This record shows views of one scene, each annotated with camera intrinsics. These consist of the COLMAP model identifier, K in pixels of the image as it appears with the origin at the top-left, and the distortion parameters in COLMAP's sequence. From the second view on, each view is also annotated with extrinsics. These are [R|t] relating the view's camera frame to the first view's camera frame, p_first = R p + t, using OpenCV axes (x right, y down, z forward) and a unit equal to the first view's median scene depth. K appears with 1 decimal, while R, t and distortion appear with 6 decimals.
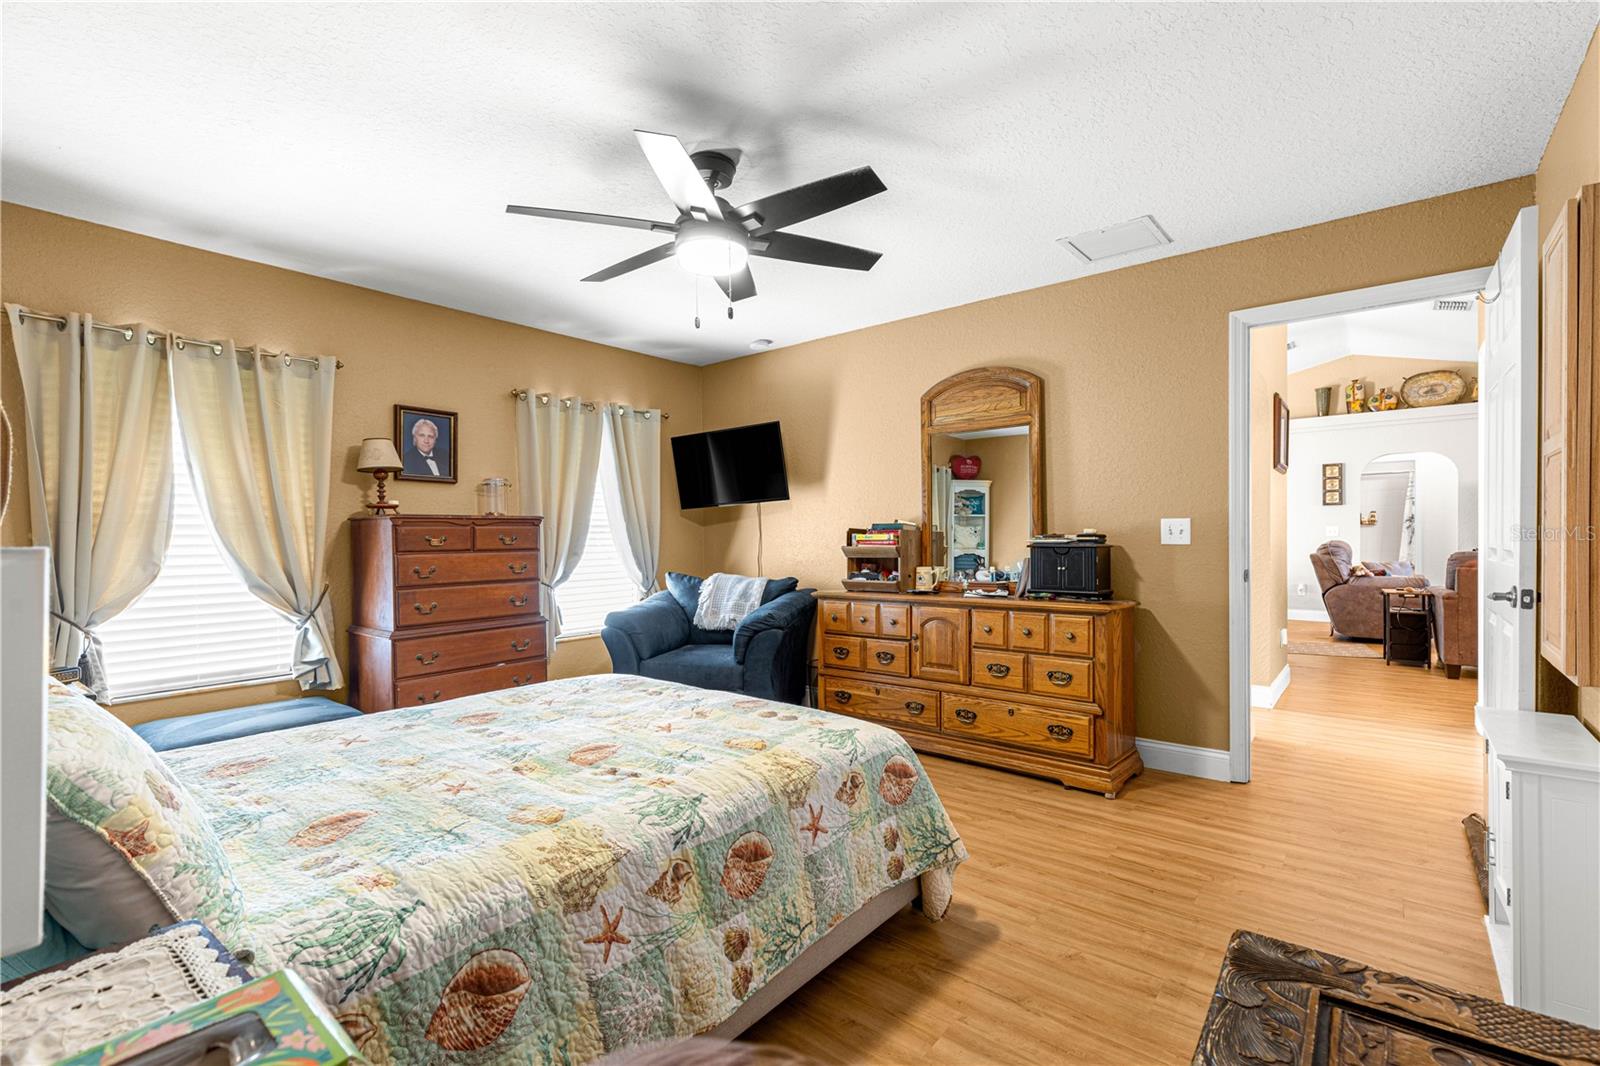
lens RADIAL K [[712.9, 0, 799.3], [0, 712.9, 536.4], [0, 0, 1]] dist [0.010432, -0.001440]
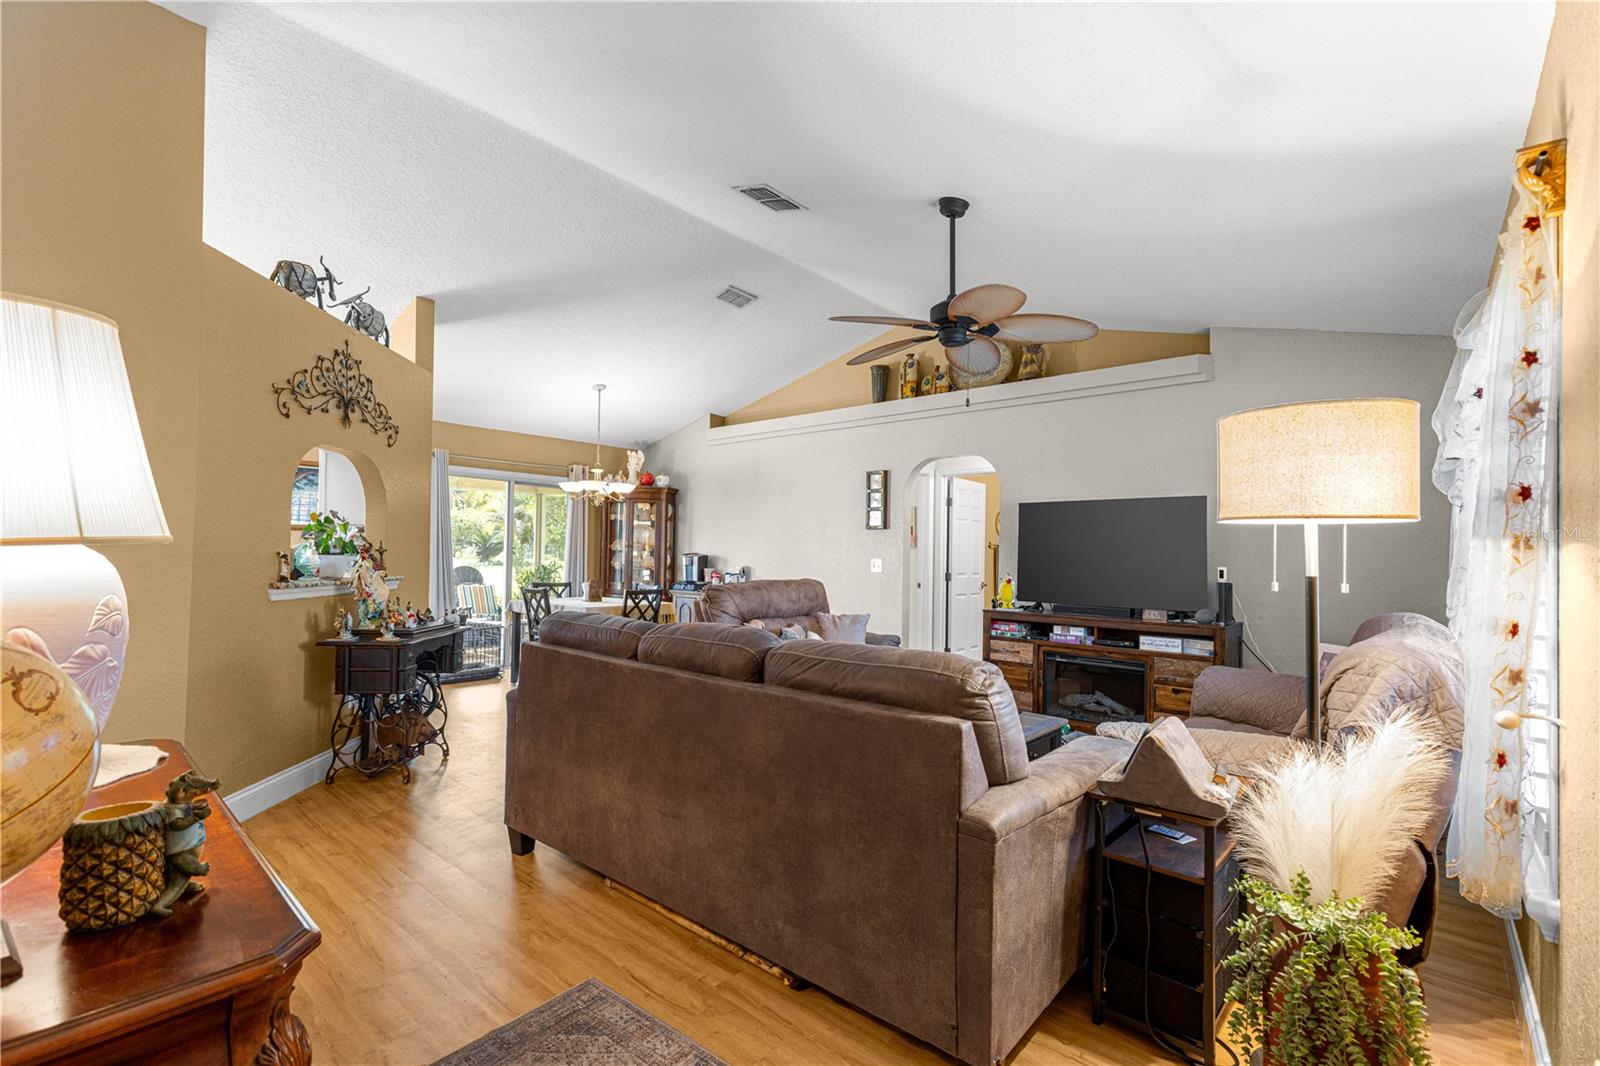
lens RADIAL K [[712.9, 0, 800.0], [0, 712.9, 540.7], [0, 0, 1]] dist [0.010432, -0.001440]
pose [[0.999203, 0.026585, -0.029774, 0.695464], [-0.027228, 0.999400, -0.021405, -0.015288], [0.029187, 0.022199, 0.999327, 0.296727]]
